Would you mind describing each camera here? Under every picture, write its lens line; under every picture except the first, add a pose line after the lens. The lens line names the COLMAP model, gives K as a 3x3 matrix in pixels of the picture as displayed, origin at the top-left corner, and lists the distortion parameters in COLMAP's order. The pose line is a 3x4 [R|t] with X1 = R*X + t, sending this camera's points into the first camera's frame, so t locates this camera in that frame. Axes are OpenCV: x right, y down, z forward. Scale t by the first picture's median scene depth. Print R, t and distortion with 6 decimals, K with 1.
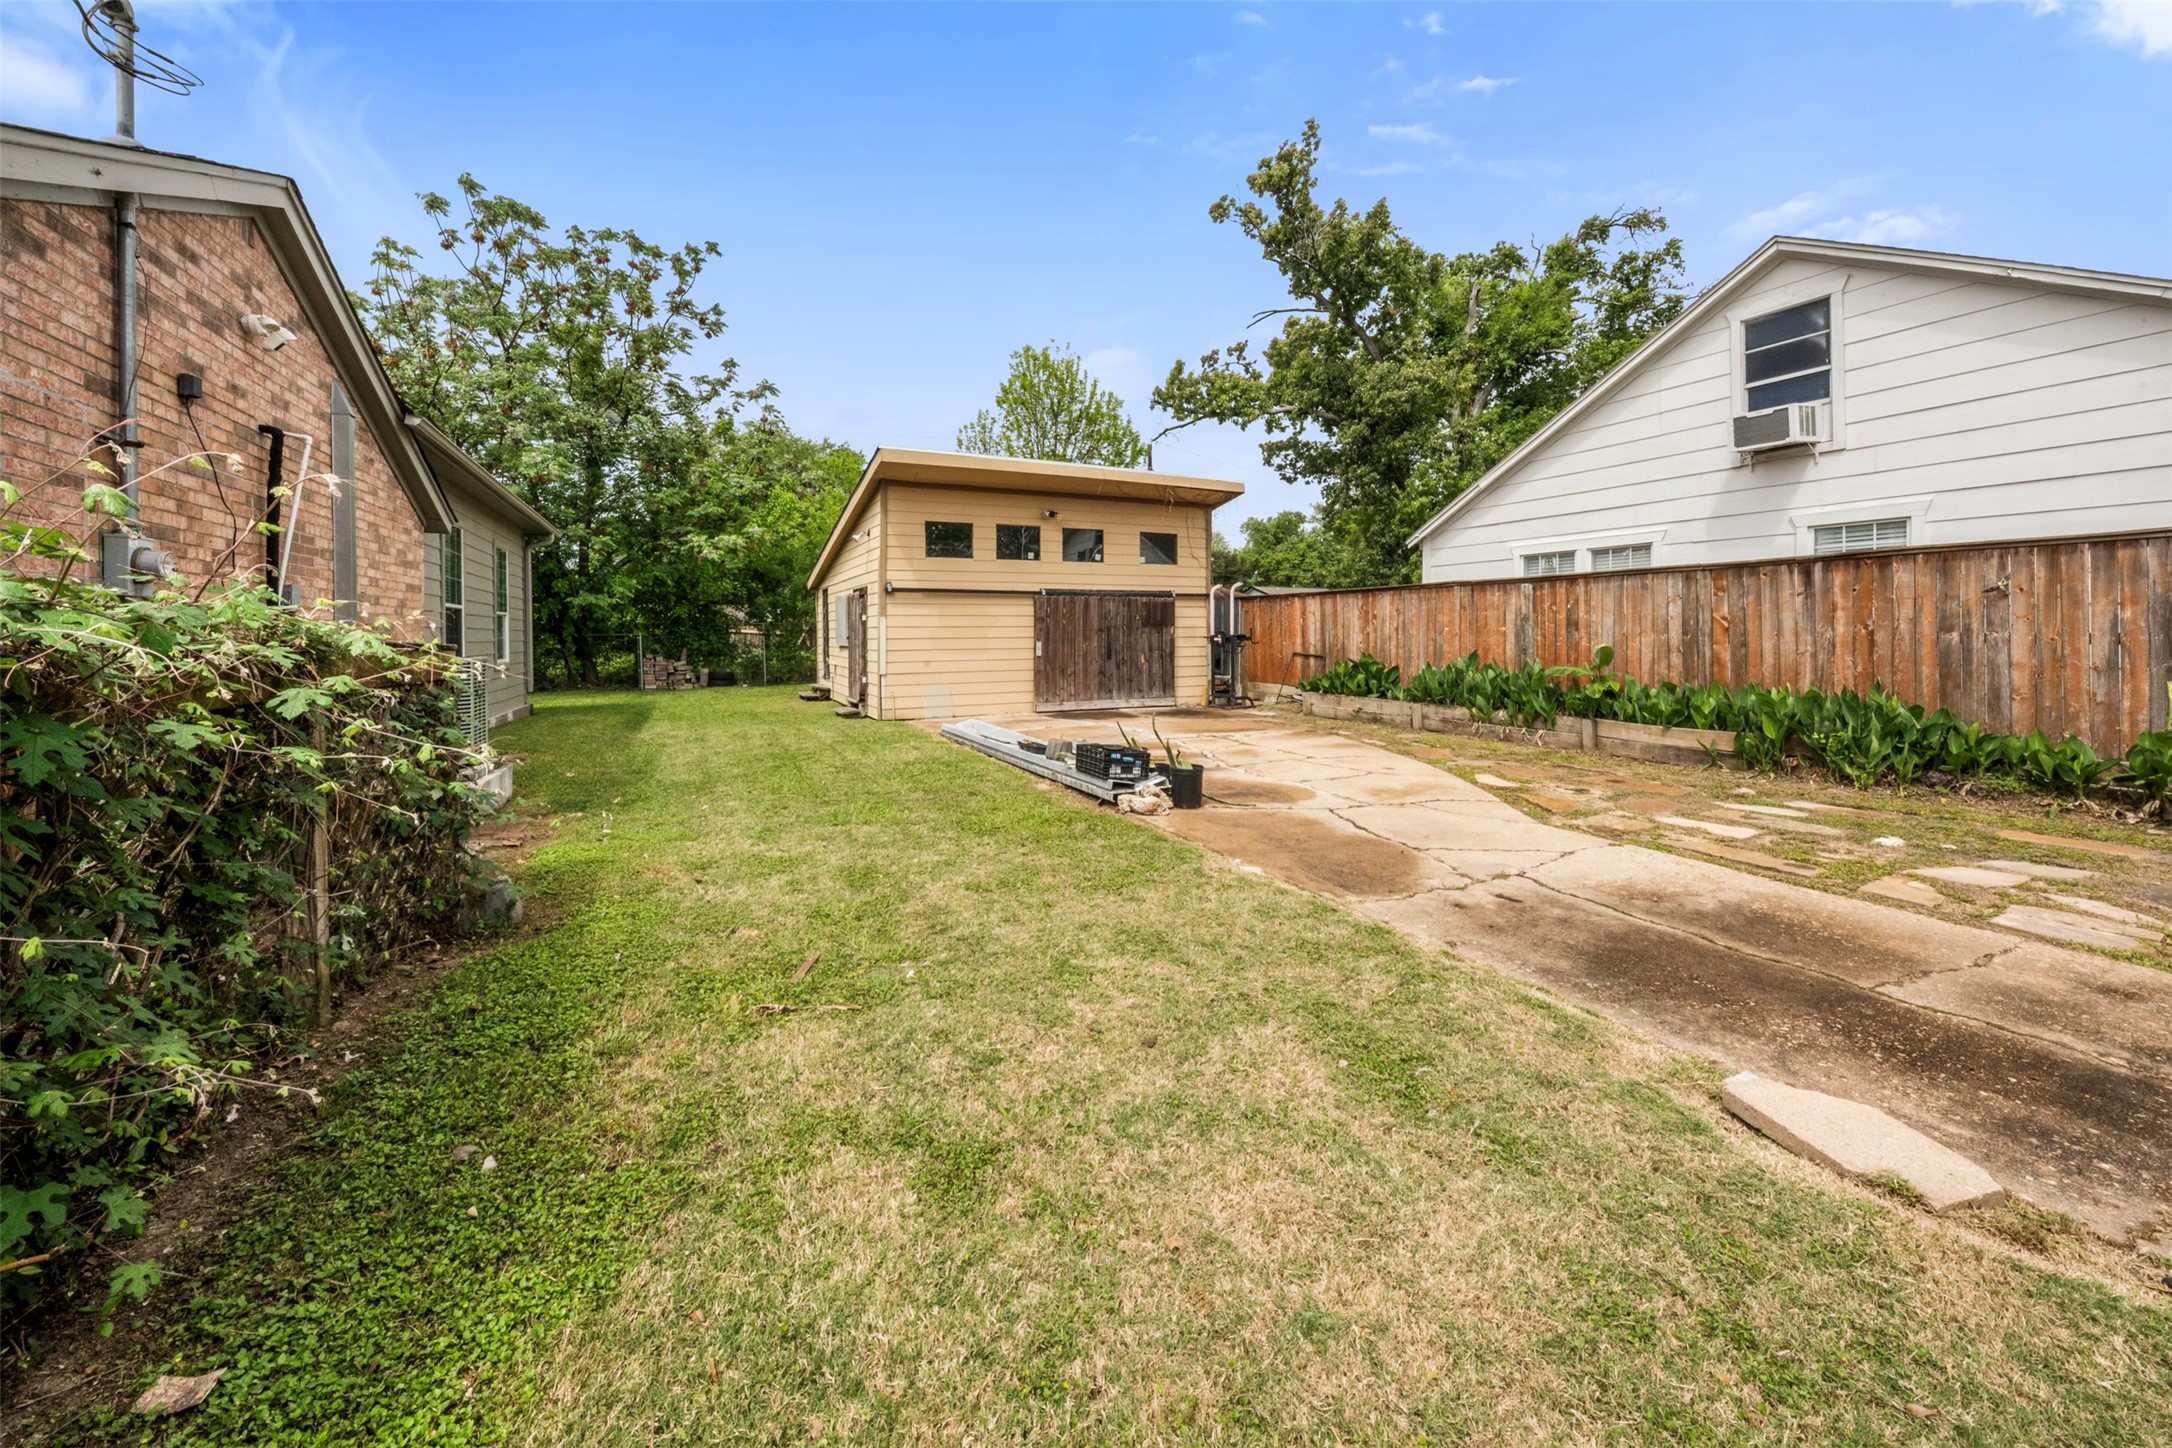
lens RADIAL K [[796.6, 0, 1084.5], [0, 796.6, 643.1], [0, 0, 1]] dist [0.017751, -0.008291]
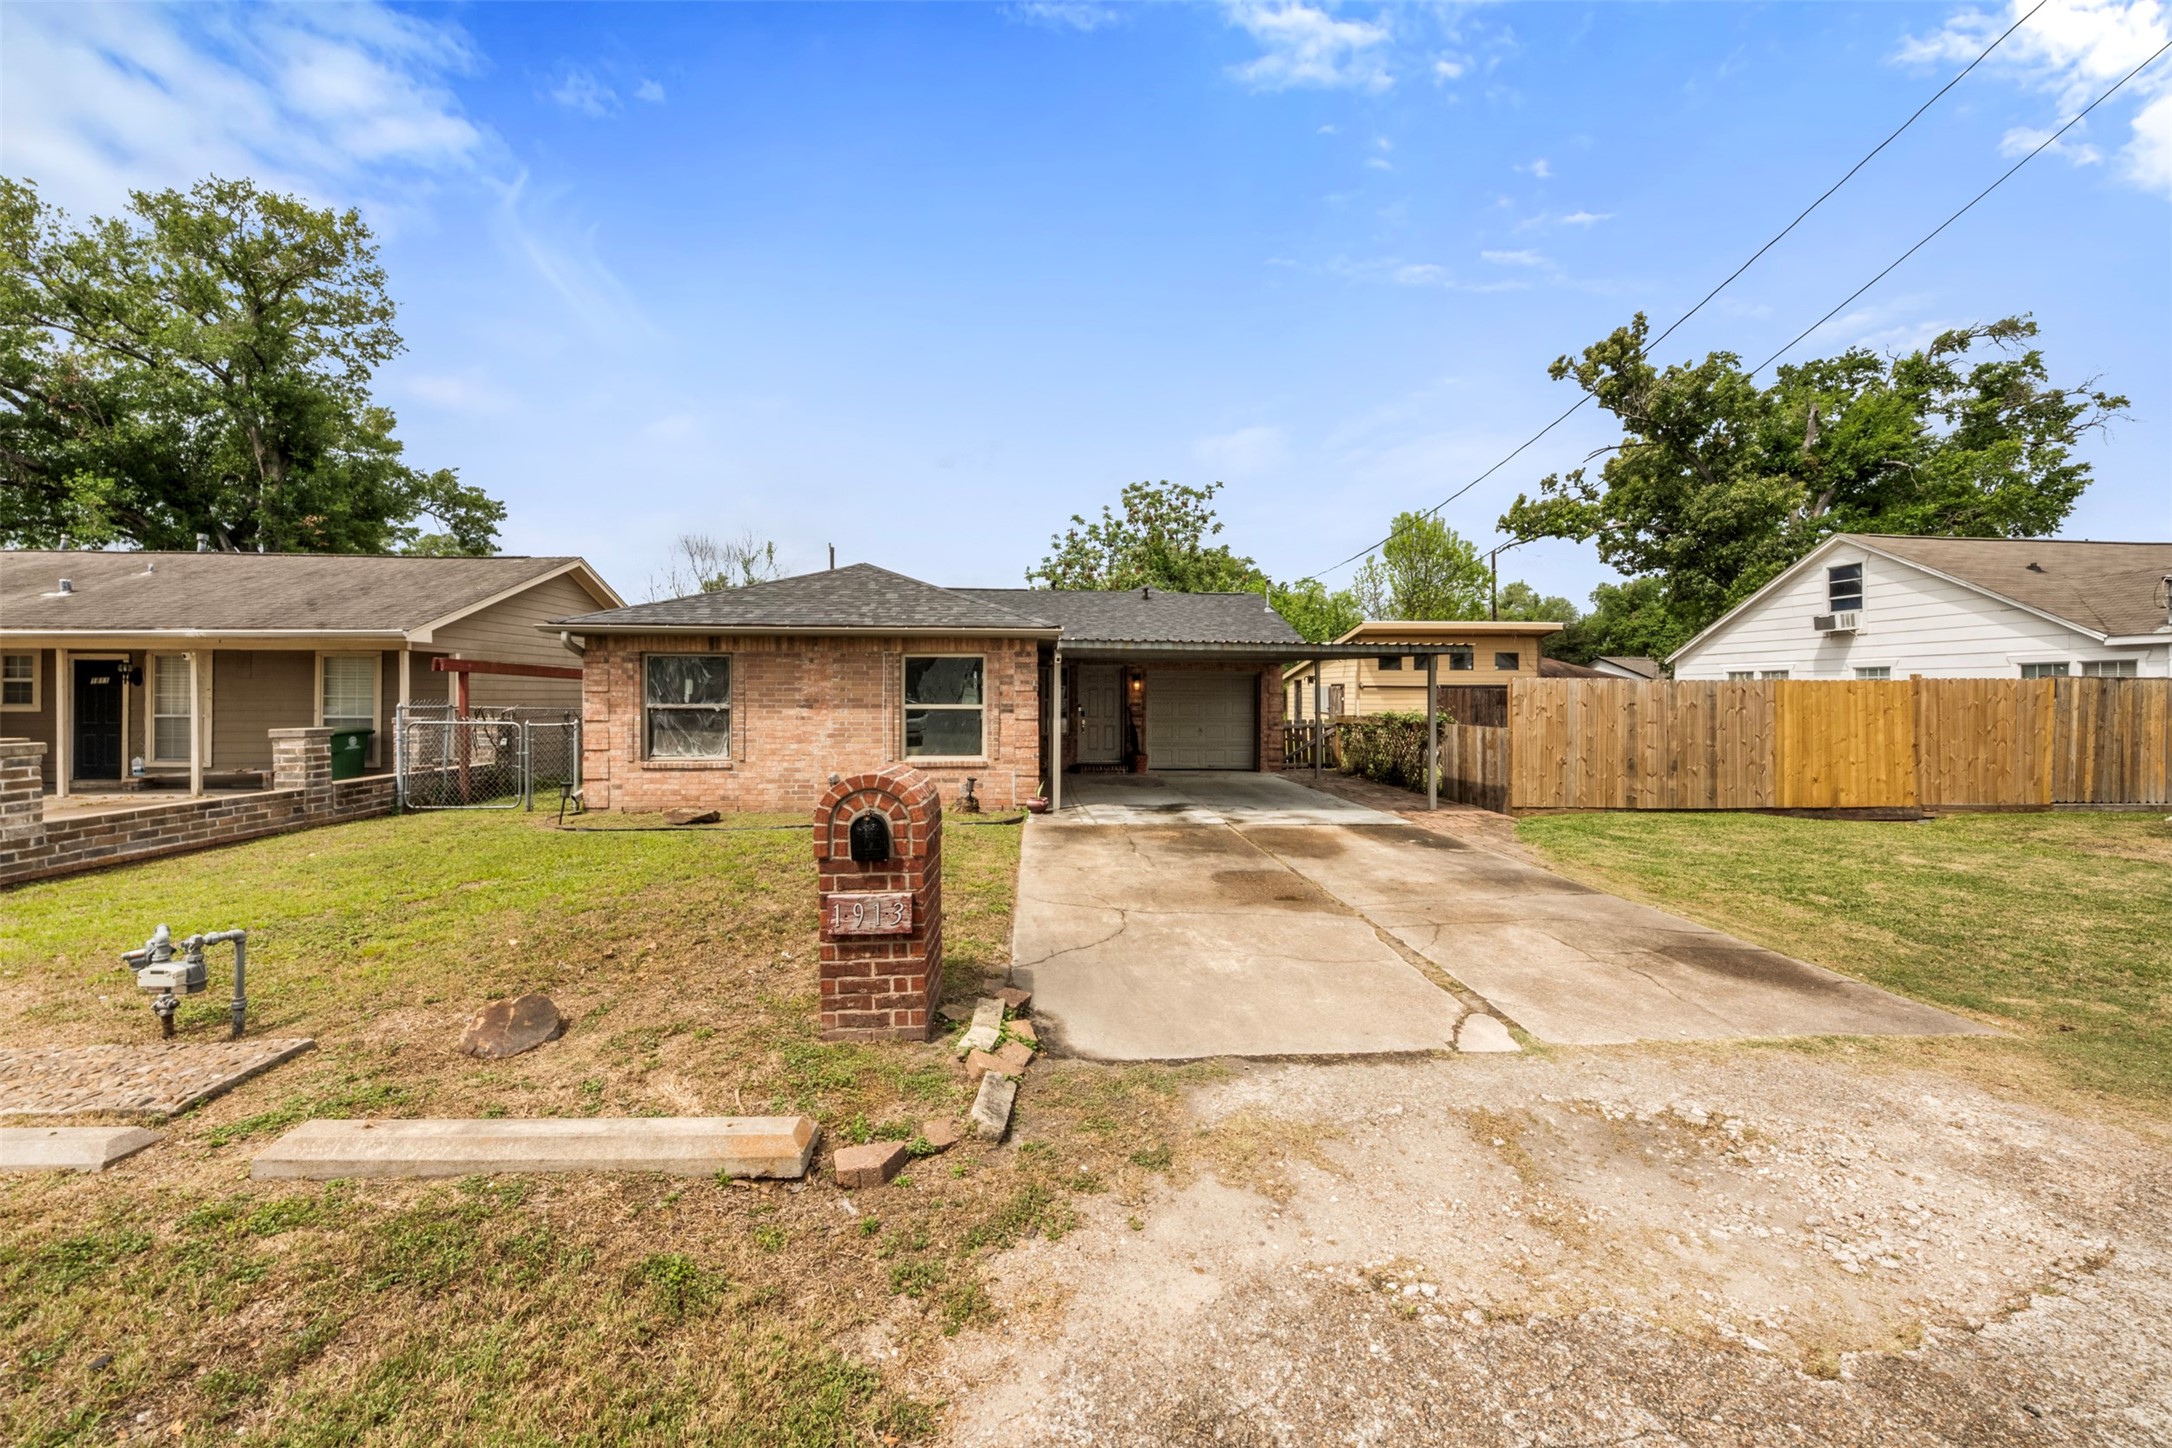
lens RADIAL K [[779.7, 0, 1078.2], [0, 779.7, 695.3], [0, 0, 1]] dist [0.011575, -0.007481]
pose [[0.923258, 0.008779, -0.384081, -0.082363], [-0.012638, 0.999892, -0.007525, -0.011170], [0.383973, 0.011802, 0.923269, -0.668946]]
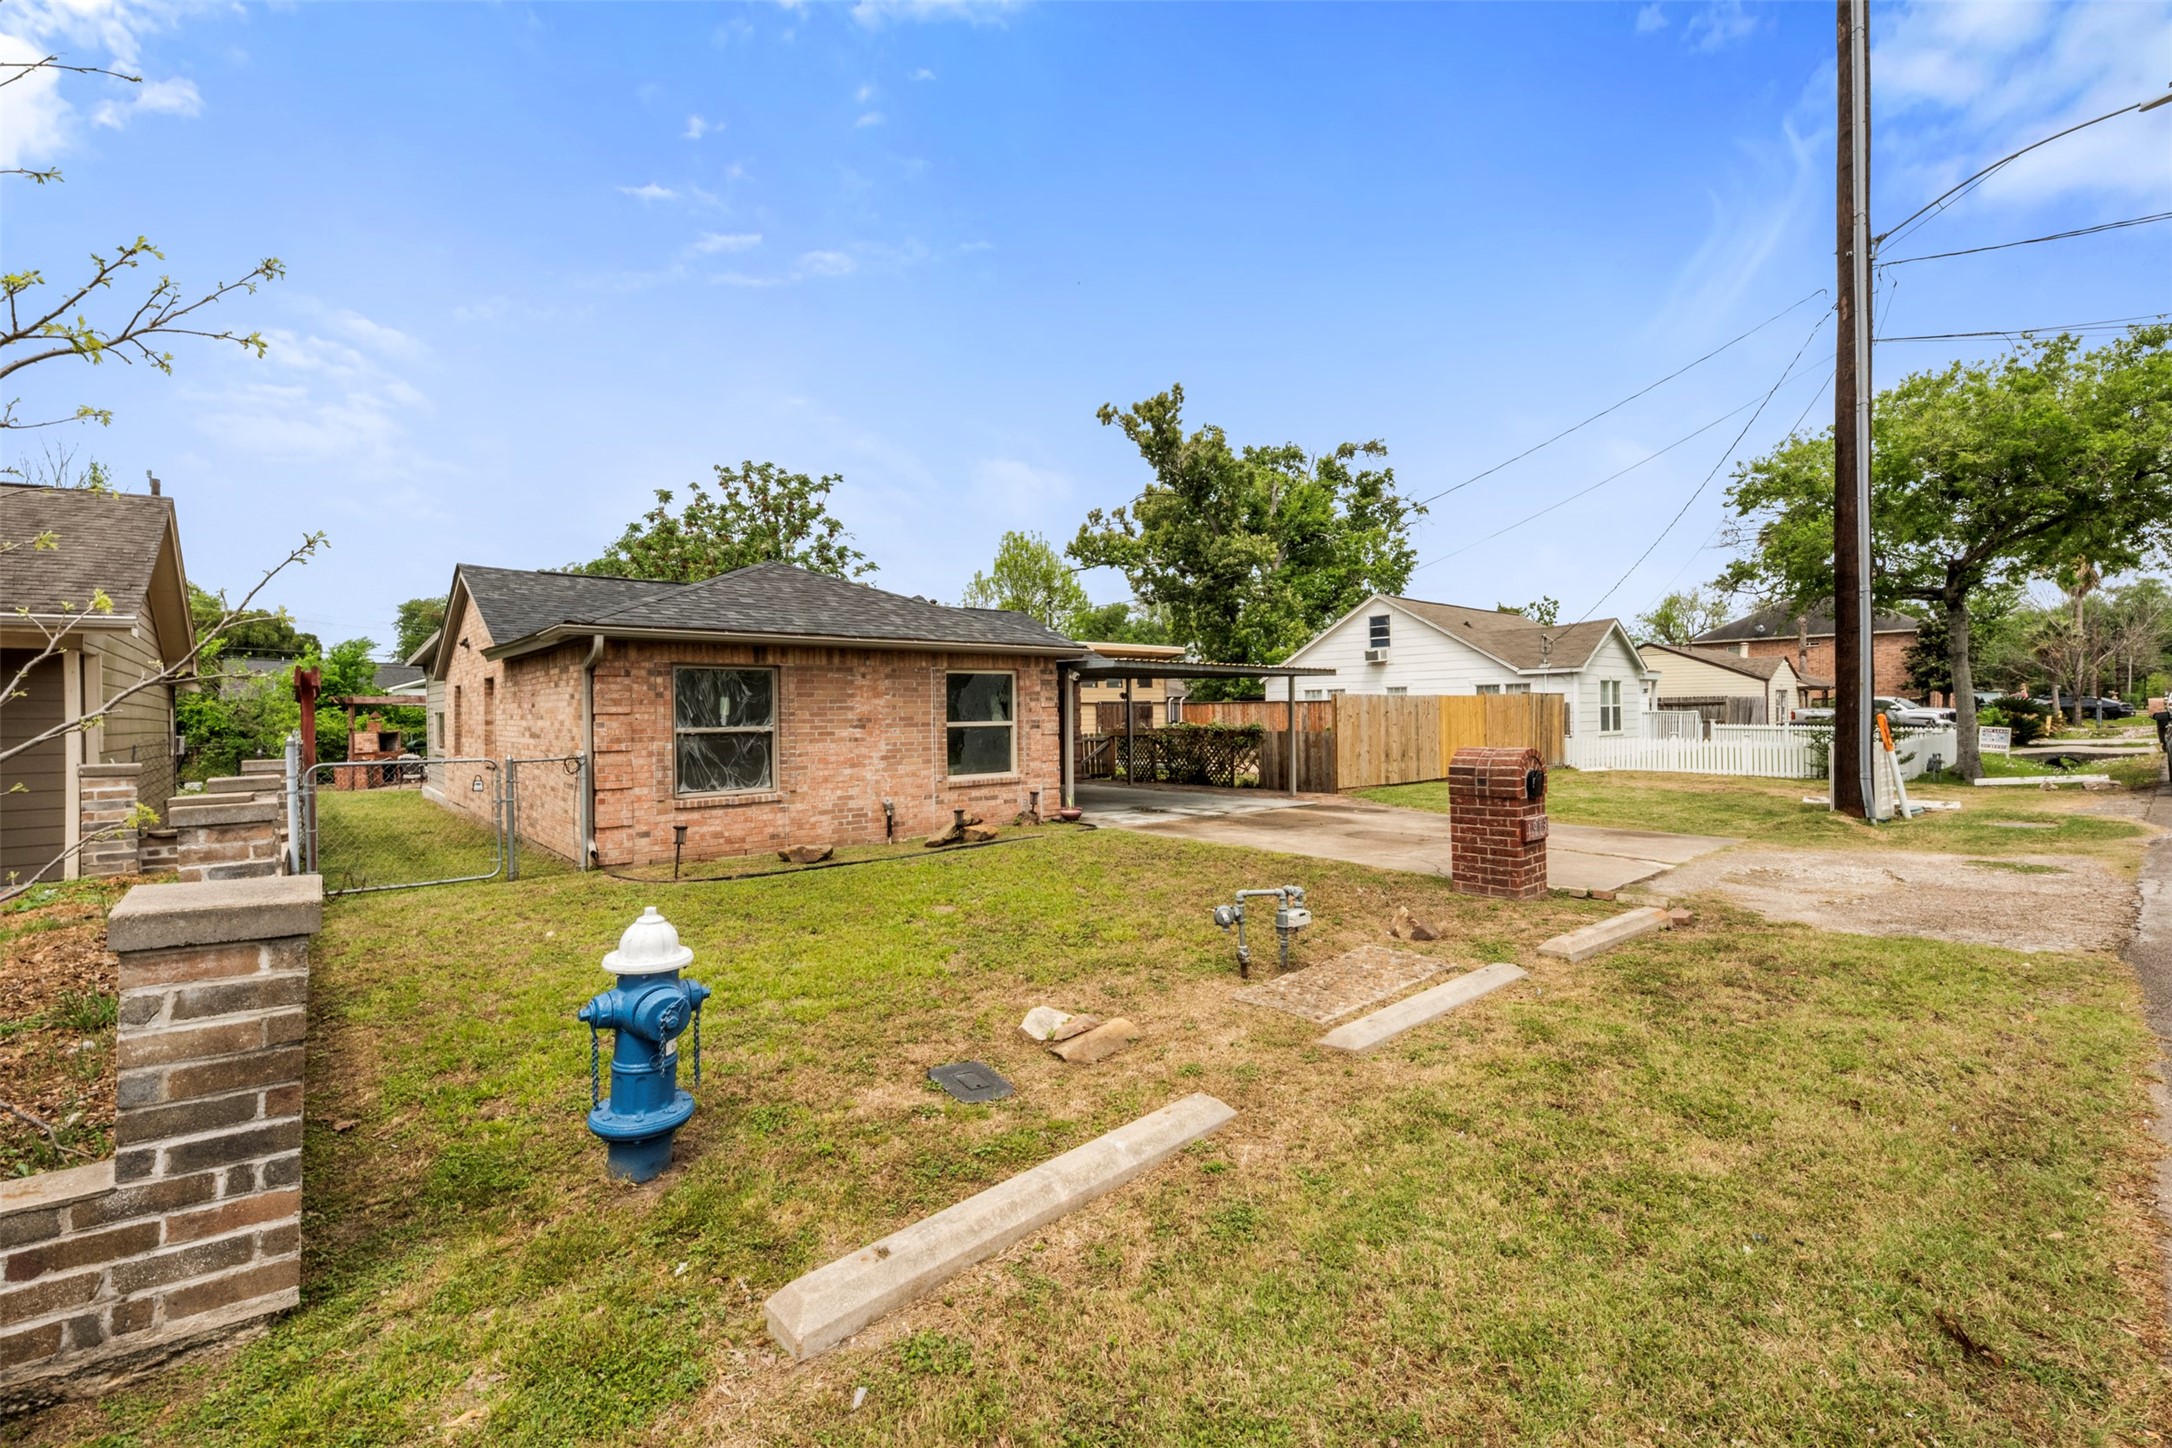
lens RADIAL K [[905.1, 0, 1086.0], [0, 905.1, 724.0], [0, 0, 1]] dist [-0.000338, -0.000050]
pose [[0.966734, -0.009766, 0.255599, -0.433626], [0.009634, 0.999952, 0.001766, -0.006925], [-0.255604, 0.000756, 0.966781, -0.809877]]
